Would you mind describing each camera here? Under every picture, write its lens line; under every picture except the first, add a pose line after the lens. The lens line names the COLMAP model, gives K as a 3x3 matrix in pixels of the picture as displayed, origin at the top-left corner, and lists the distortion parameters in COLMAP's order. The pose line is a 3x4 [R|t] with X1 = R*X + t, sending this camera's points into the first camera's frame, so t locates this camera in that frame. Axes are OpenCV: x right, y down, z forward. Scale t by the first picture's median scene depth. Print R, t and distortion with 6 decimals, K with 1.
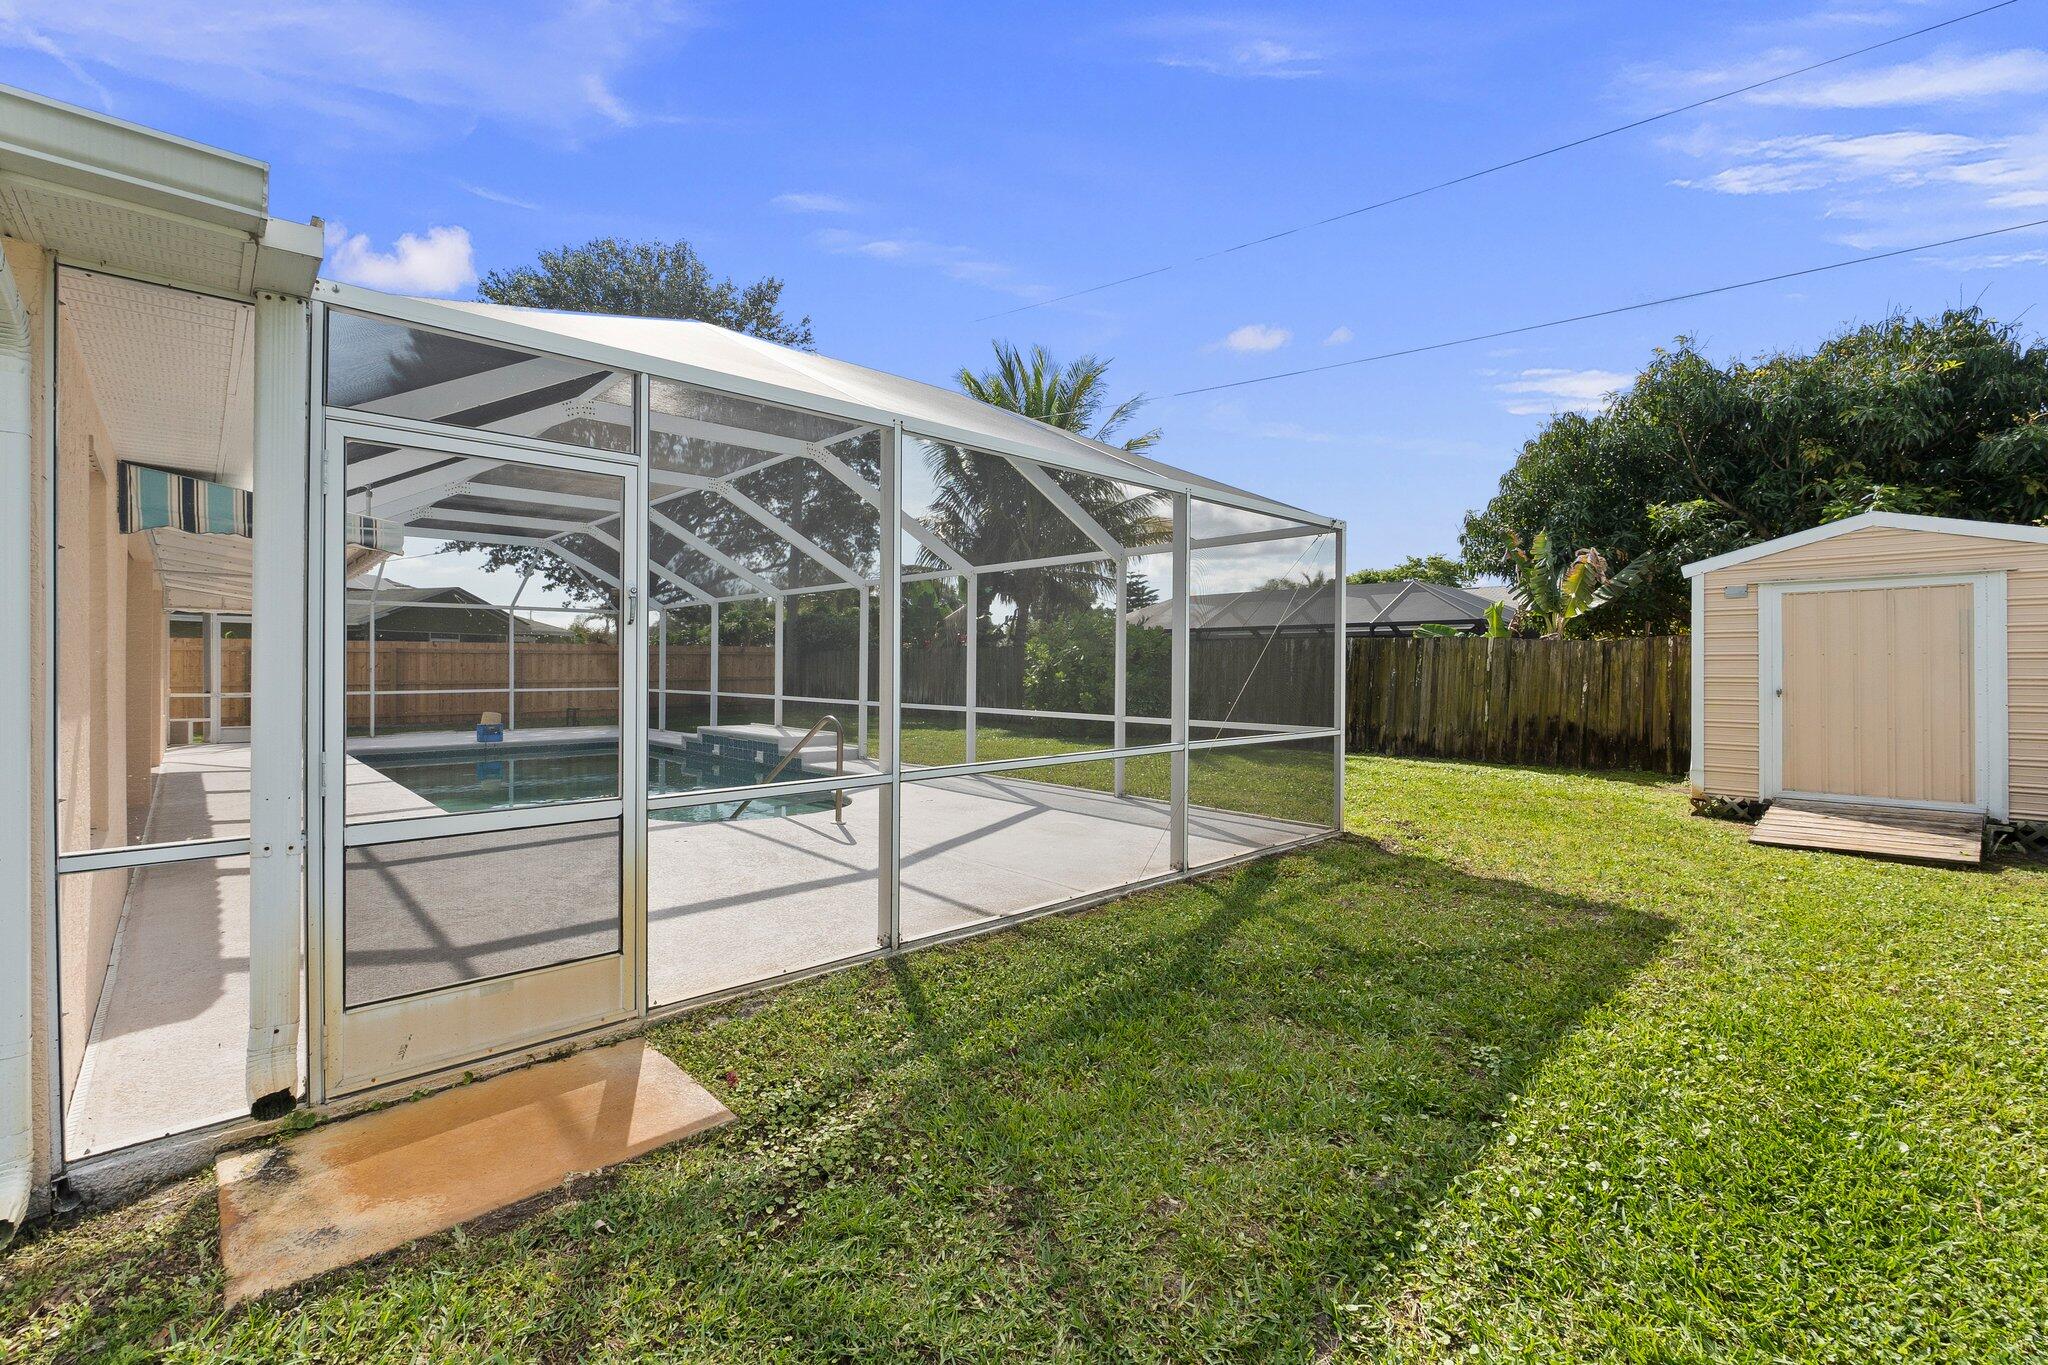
lens RADIAL K [[889.8, 0, 1030.5], [0, 889.8, 672.3], [0, 0, 1]] dist [-0.002896, 0.000776]
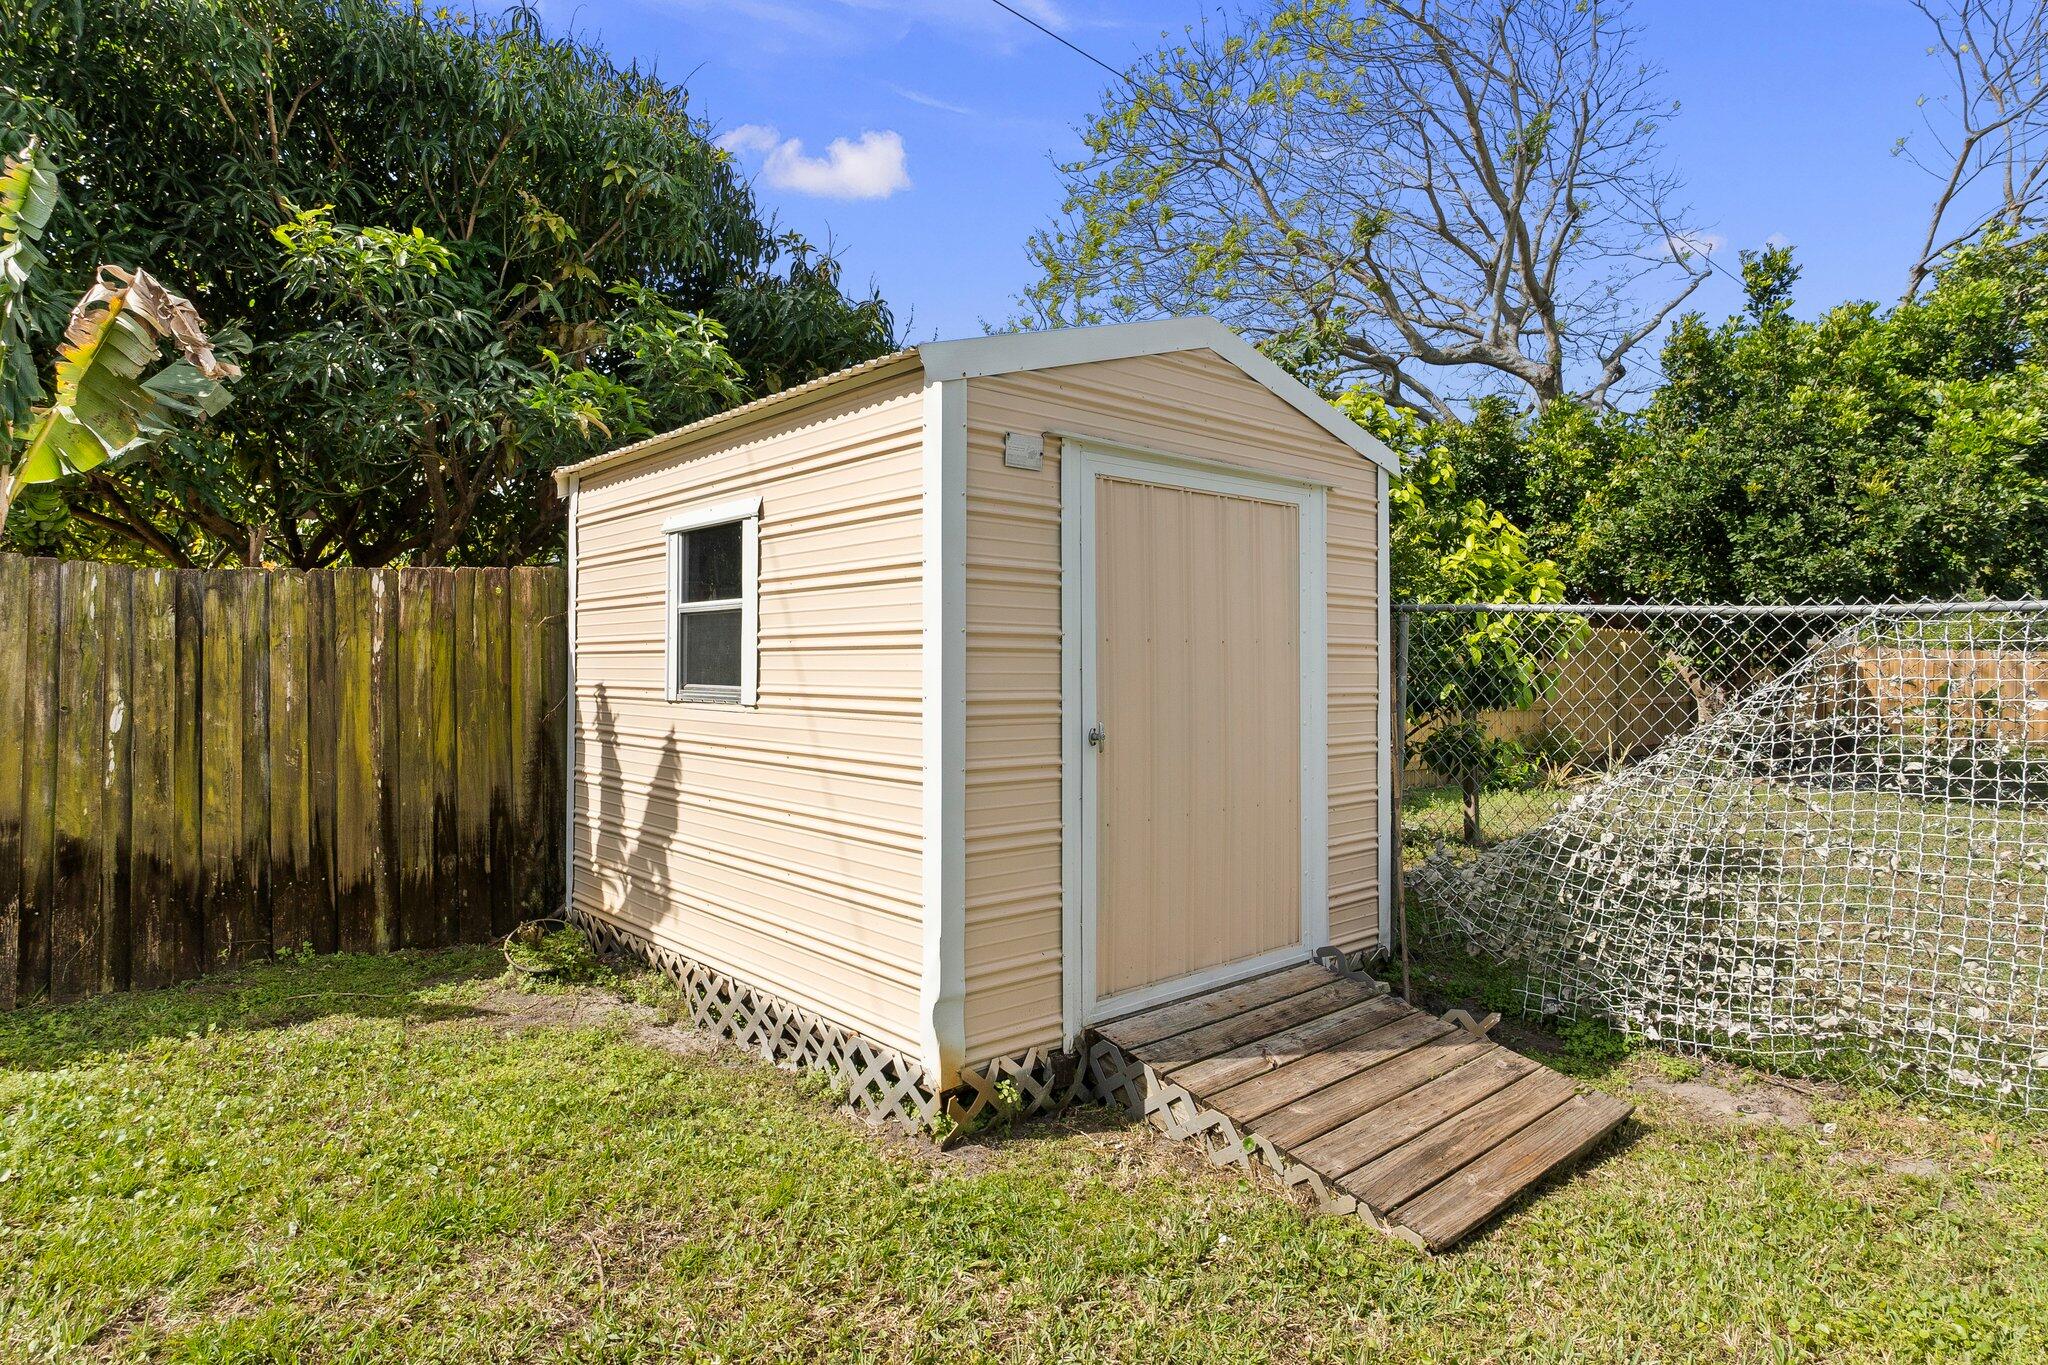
lens RADIAL K [[1109.5, 0, 1025.4], [0, 1109.5, 661.3], [0, 0, 1]] dist [-0.004780, -0.000740]
pose [[0.028233, -0.002989, 0.999597, 0.265600], [-0.011774, 0.999925, 0.003322, -0.007554], [-0.999532, -0.011863, 0.028196, 0.705839]]
